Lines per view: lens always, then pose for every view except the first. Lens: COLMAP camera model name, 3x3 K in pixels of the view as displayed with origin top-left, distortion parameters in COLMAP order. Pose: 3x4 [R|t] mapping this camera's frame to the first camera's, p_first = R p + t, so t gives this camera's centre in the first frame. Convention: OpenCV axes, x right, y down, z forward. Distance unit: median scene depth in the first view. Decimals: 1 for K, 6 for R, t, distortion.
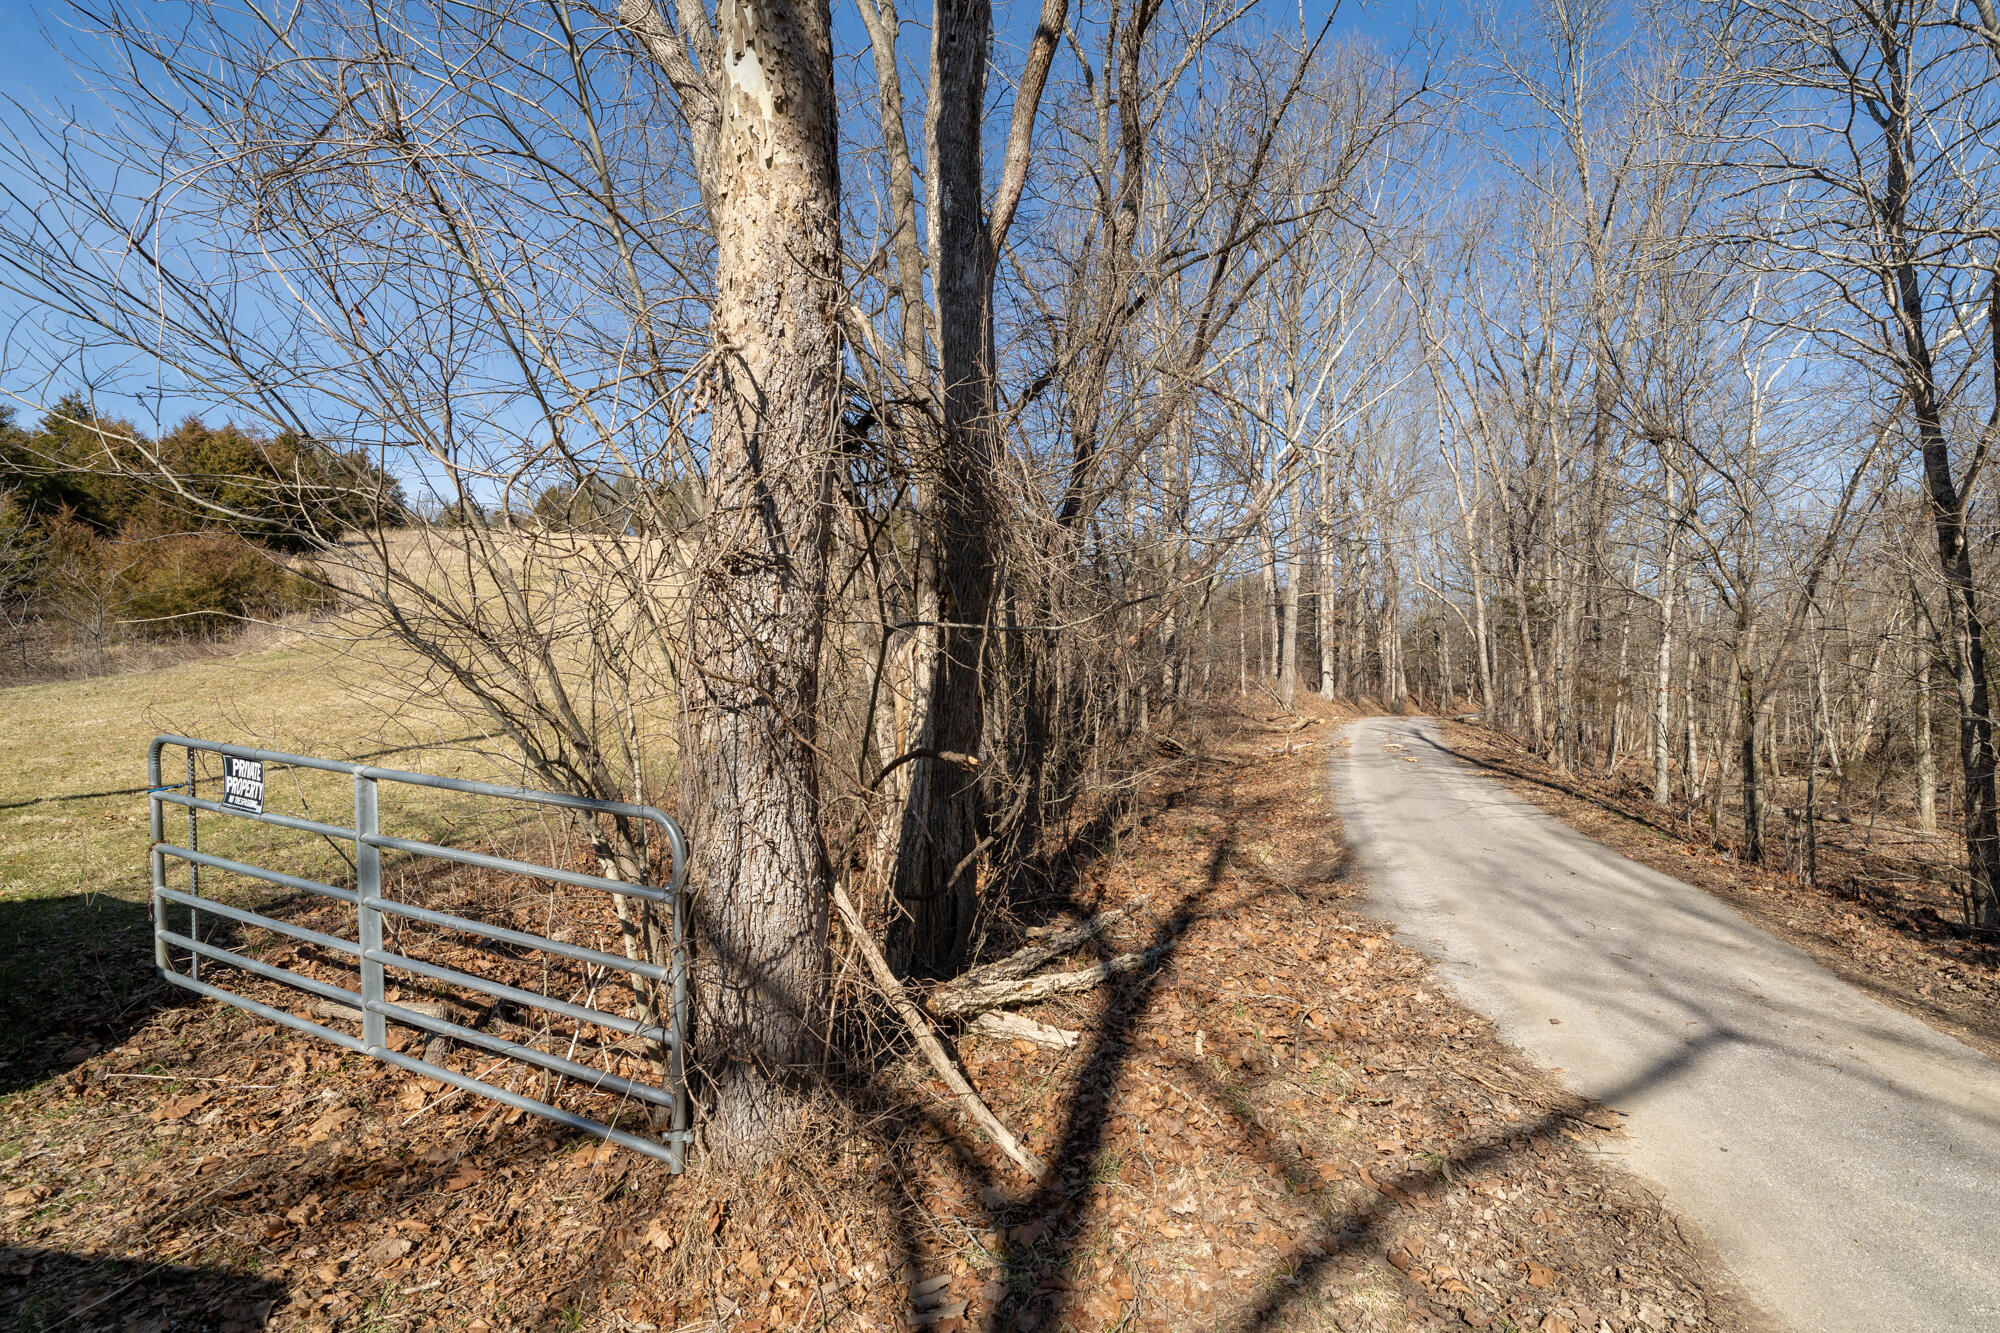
lens RADIAL K [[899.7, 0, 1002.9], [0, 899.7, 700.6], [0, 0, 1]] dist [0.000737, 0.000028]
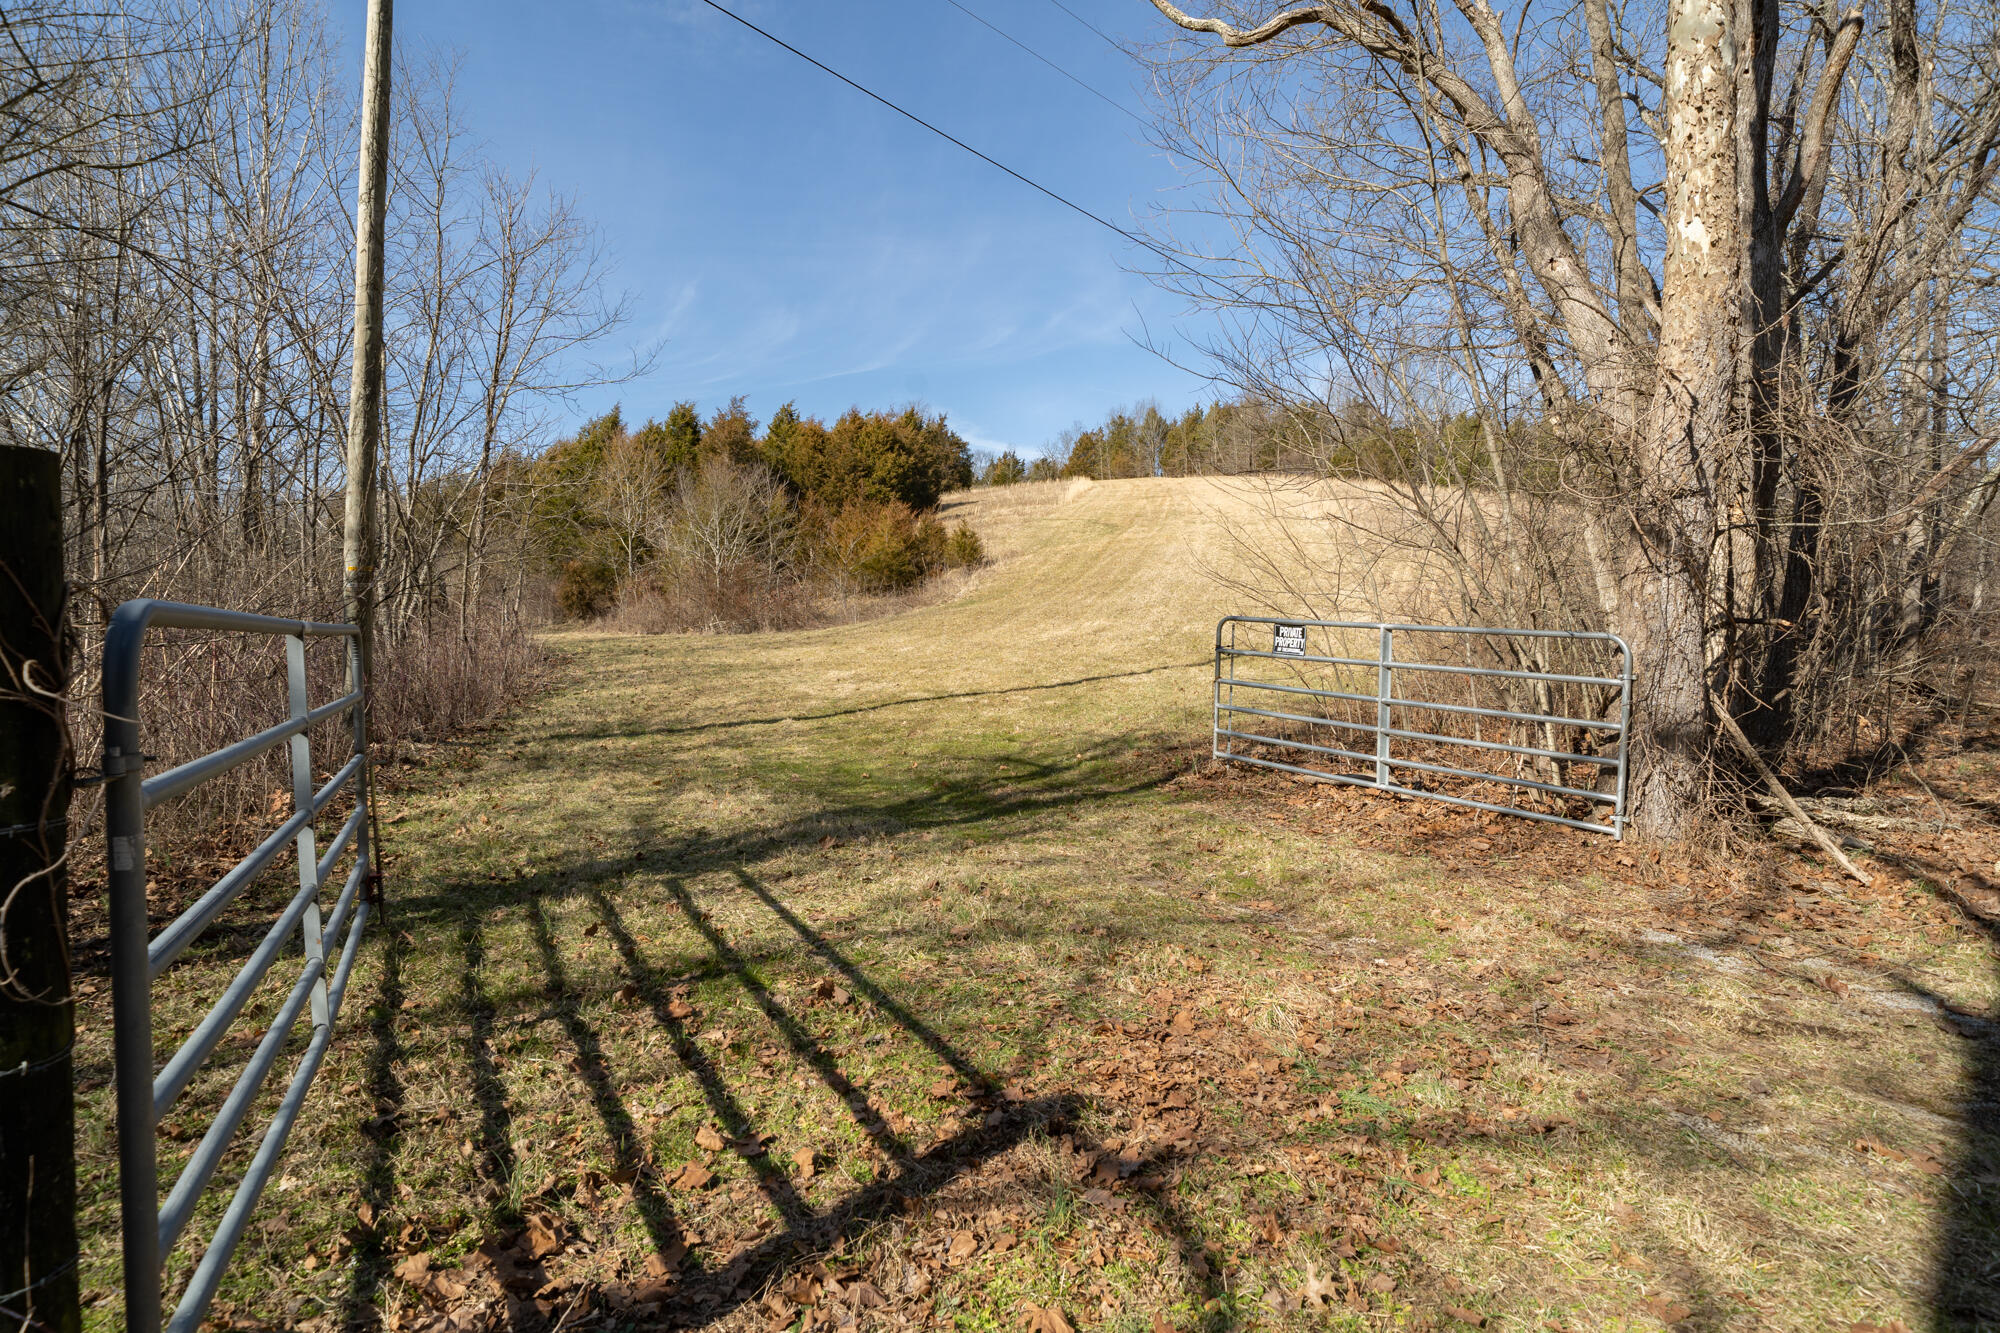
lens RADIAL K [[1062.2, 0, 1000.0], [0, 1062.2, 666.5], [0, 0, 1]] dist [-0.002365, -0.000315]
pose [[0.868117, 0.002429, -0.496353, -0.294567], [0.001566, 0.999970, 0.007631, 0.126823], [0.496357, -0.007402, 0.868087, -1.095532]]
